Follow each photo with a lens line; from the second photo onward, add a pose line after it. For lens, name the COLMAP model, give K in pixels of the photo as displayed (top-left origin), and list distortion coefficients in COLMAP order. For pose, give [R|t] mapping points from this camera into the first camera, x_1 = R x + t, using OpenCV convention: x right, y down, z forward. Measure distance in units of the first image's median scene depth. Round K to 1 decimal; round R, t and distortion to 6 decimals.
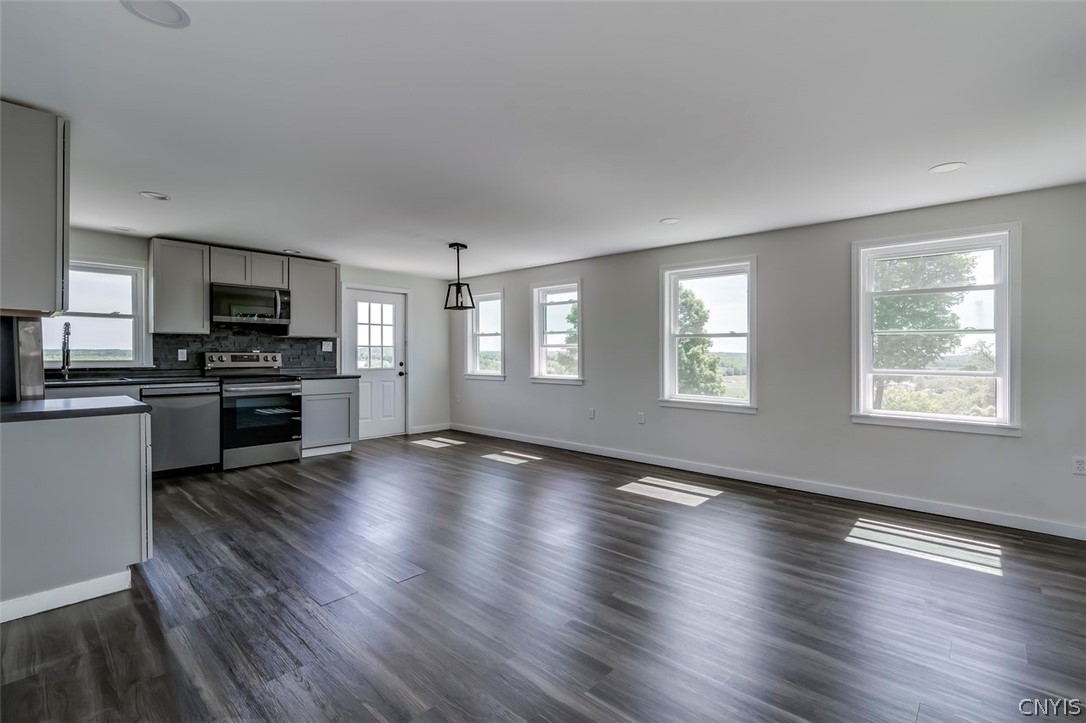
lens RADIAL K [[485.0, 0, 543.0], [0, 485.0, 361.5], [0, 0, 1]] dist [0.000846, 0.000414]
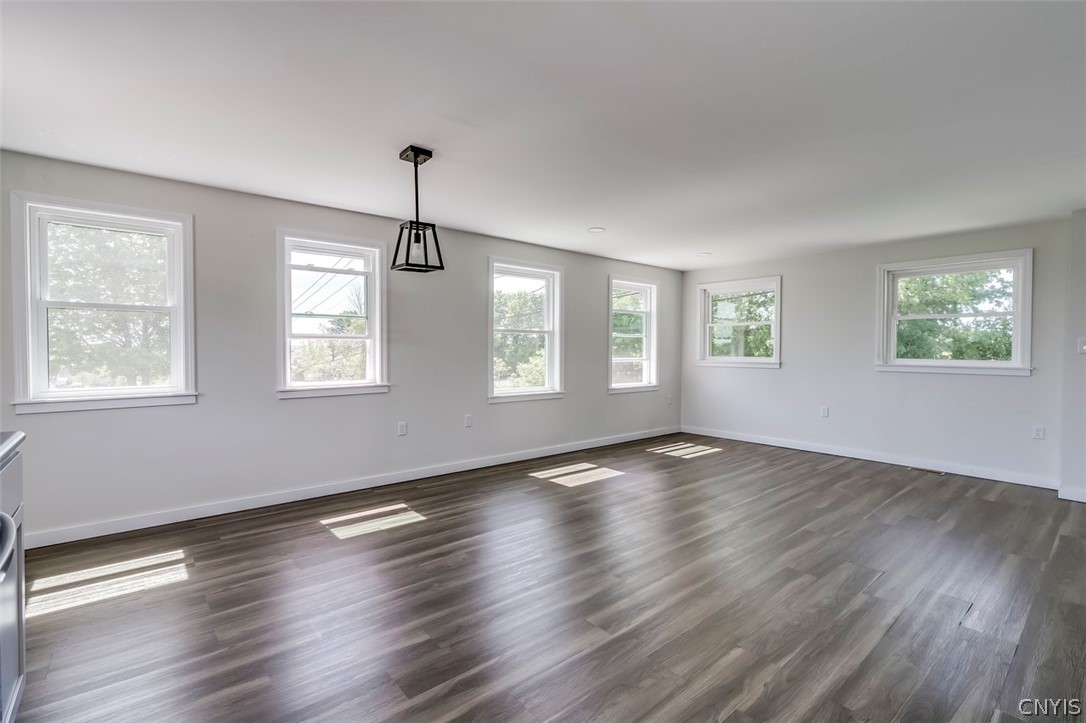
lens RADIAL K [[485.0, 0, 543.0], [0, 485.0, 361.5], [0, 0, 1]] dist [0.000846, 0.000414]
pose [[0.138156, -0.018566, 0.990236, -0.711559], [0.019263, 0.999686, 0.016055, -0.004870], [-0.990223, 0.016857, 0.138471, 0.796730]]
